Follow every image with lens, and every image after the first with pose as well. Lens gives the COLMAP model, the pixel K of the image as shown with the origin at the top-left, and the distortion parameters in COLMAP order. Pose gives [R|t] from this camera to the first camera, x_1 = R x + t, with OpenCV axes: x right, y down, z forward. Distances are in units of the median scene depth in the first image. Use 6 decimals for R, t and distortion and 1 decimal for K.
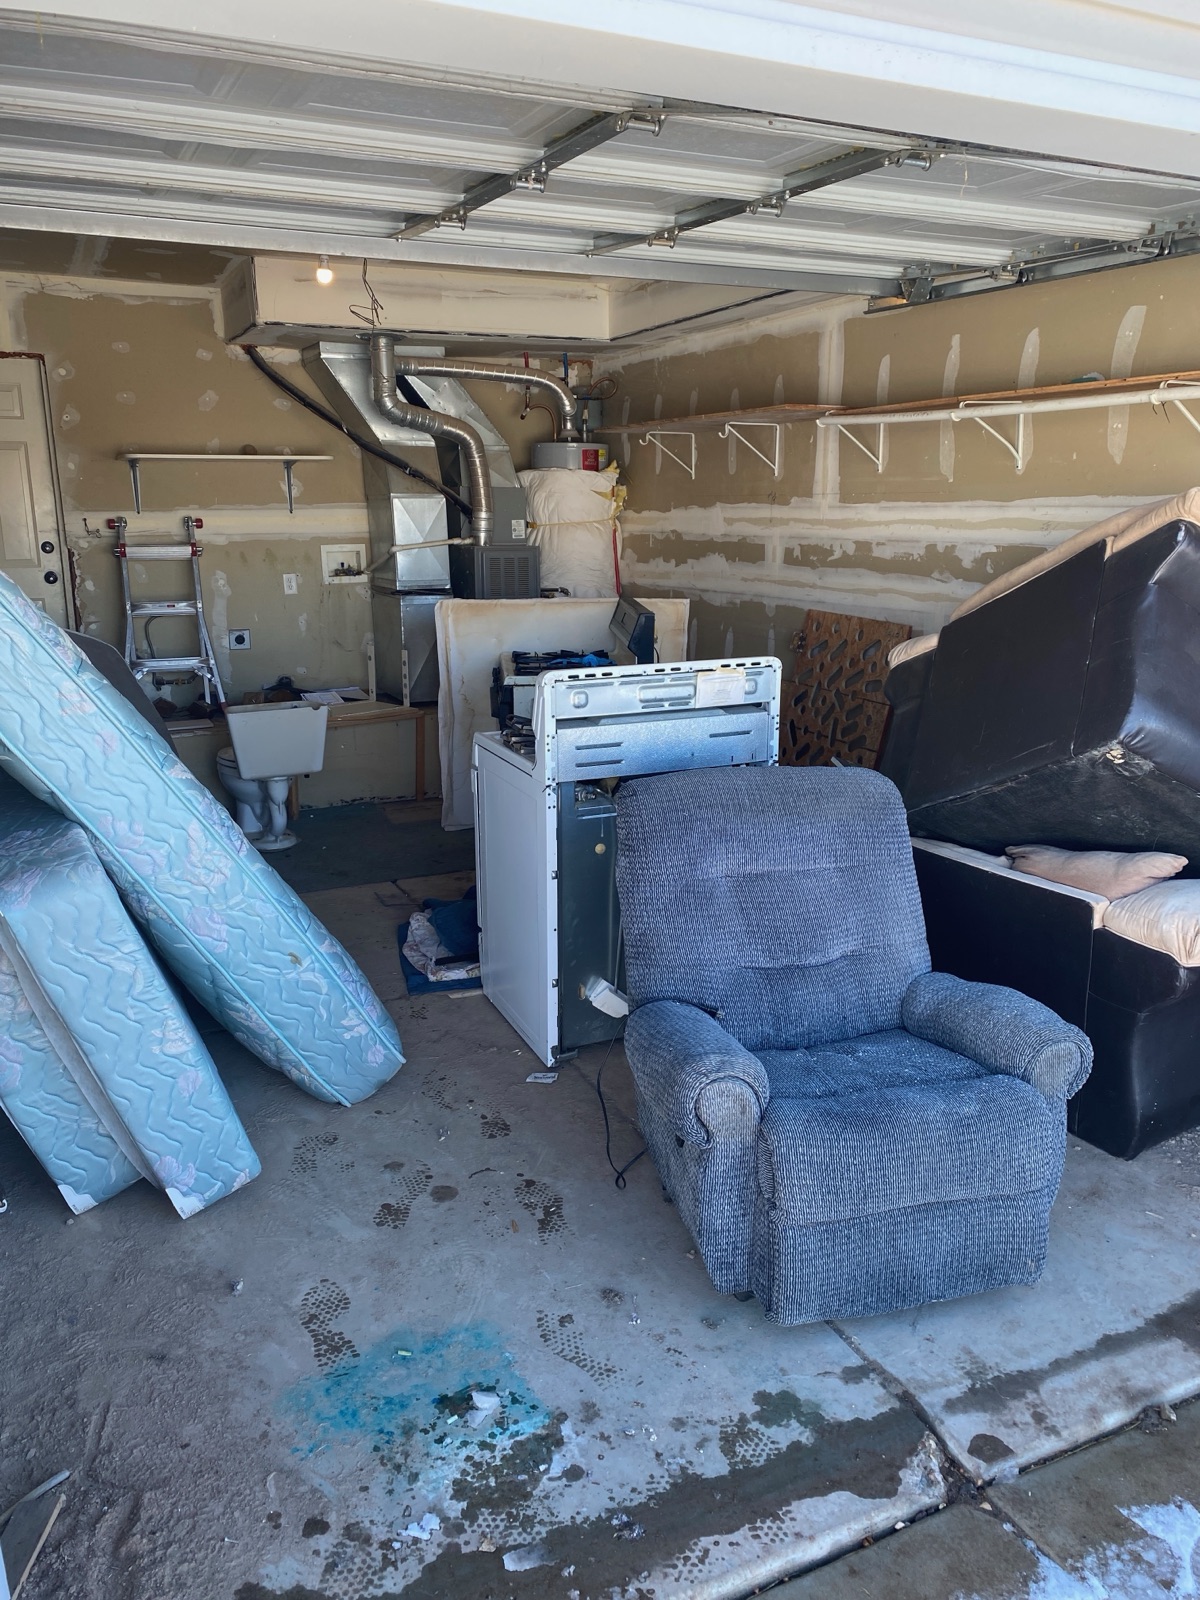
lens RADIAL K [[1191.1, 0, 597.7], [0, 1191.1, 799.0], [0, 0, 1]] dist [0.024386, -0.005105]
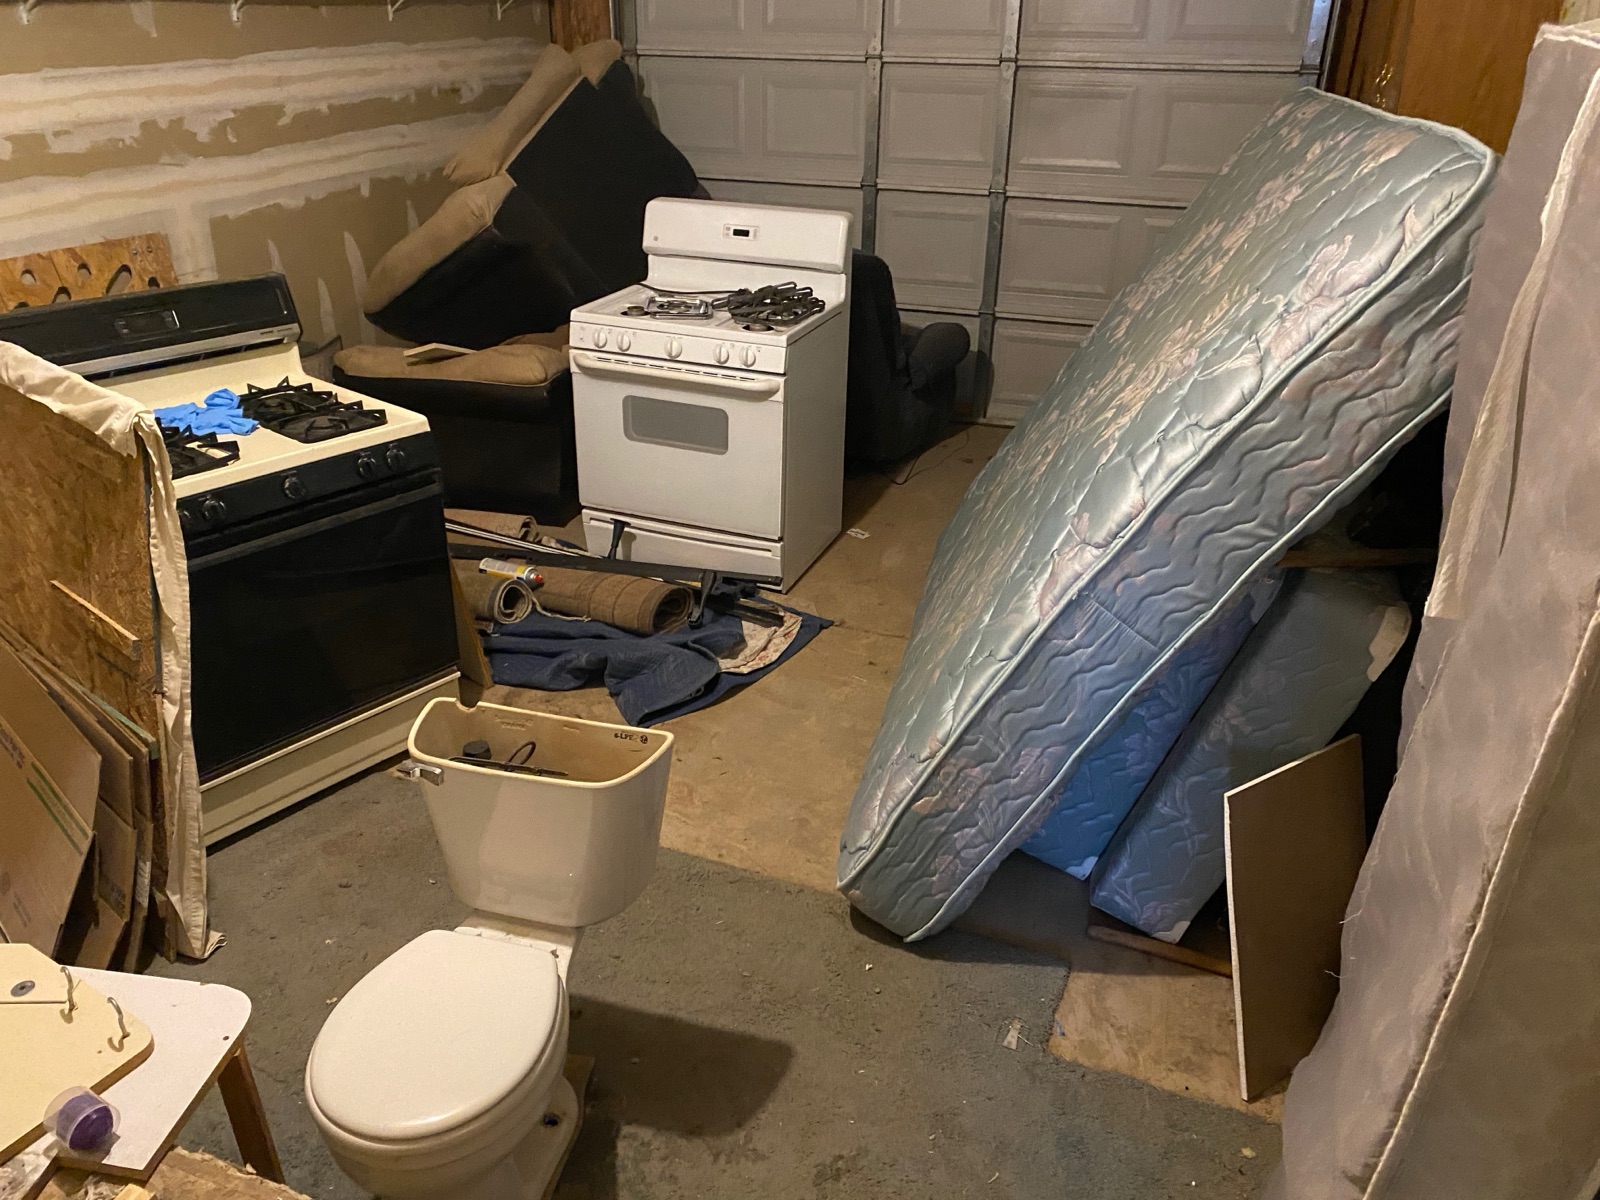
lens RADIAL K [[1191.1, 0, 798.0], [0, 1191.1, 597.5], [0, 0, 1]] dist [0.024386, -0.005105]
pose [[-0.687160, -0.332074, 0.646172, -0.553974], [0.172941, 0.789090, 0.589431, -0.309803], [-0.705623, 0.516783, -0.484801, 1.071834]]
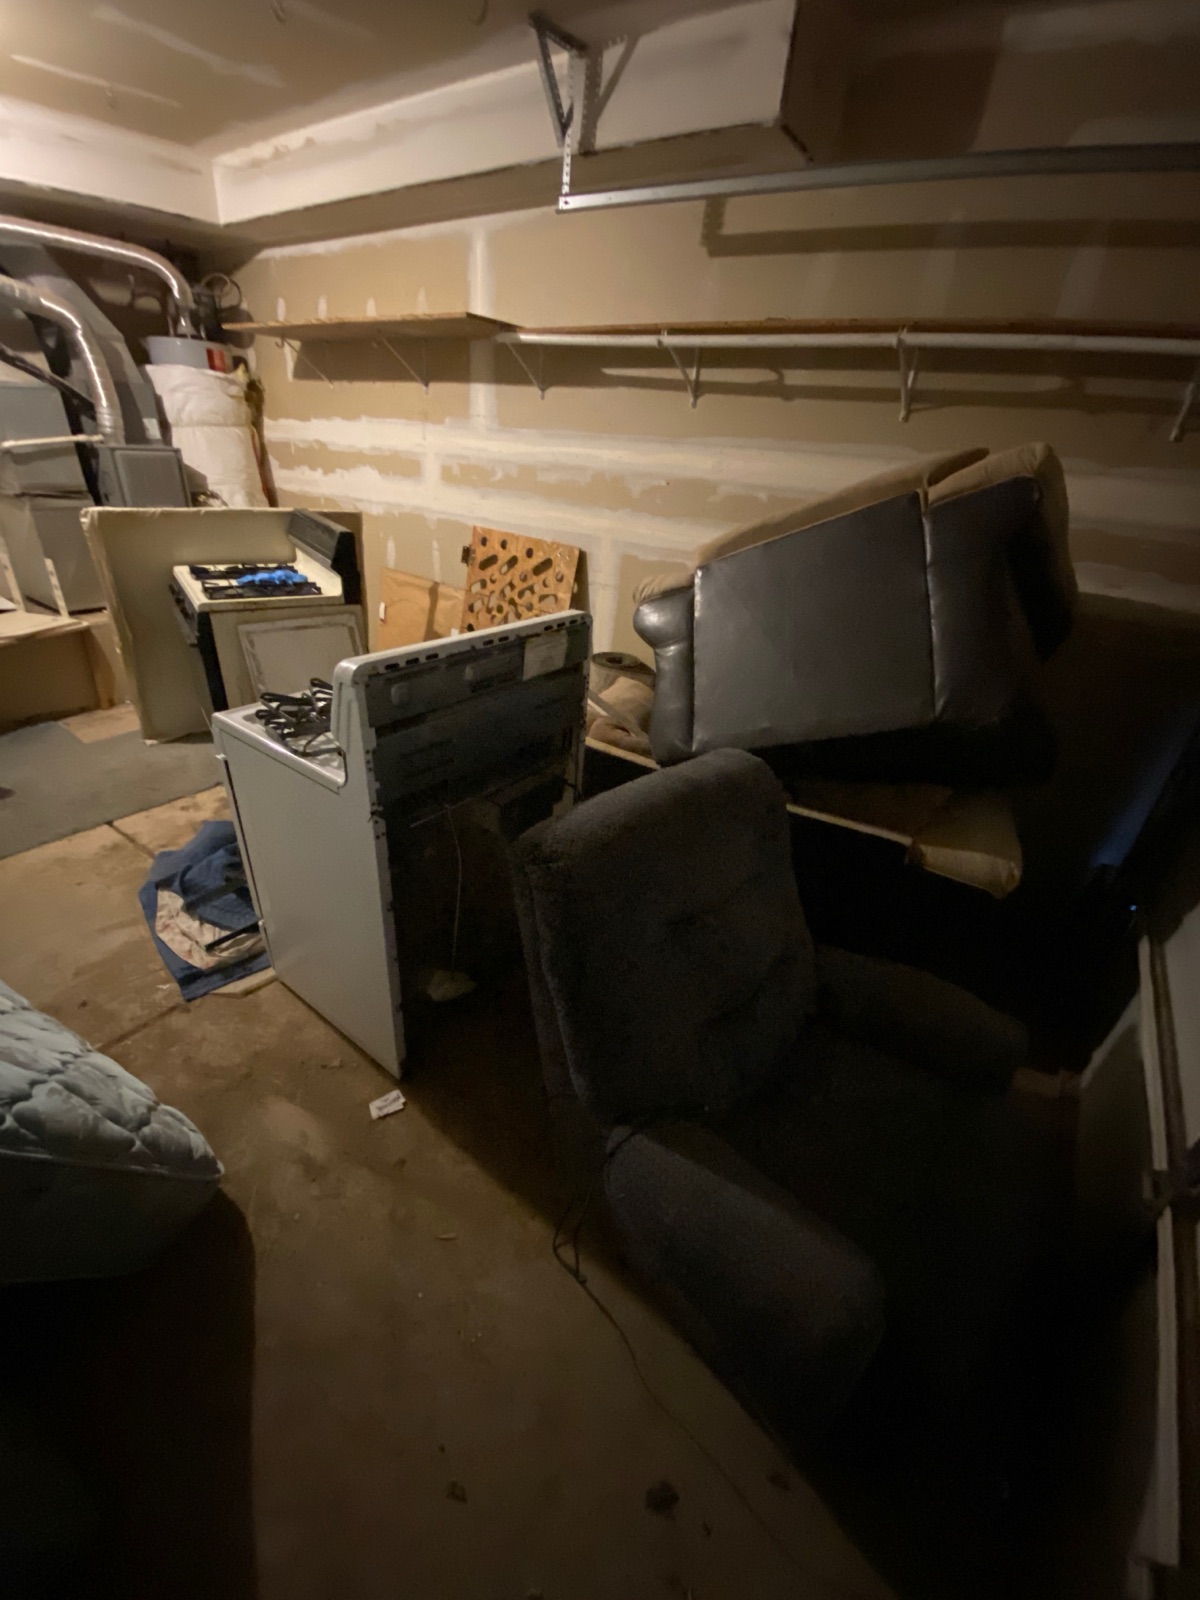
lens RADIAL K [[649.3, 0, 602.0], [0, 649.3, 808.0], [0, 0, 1]] dist [-0.020301, -0.000338]
pose [[0.862269, -0.188109, 0.470220, -0.064175], [0.044581, 0.953050, 0.299512, -0.078192], [-0.504485, -0.237298, 0.830172, 0.342205]]
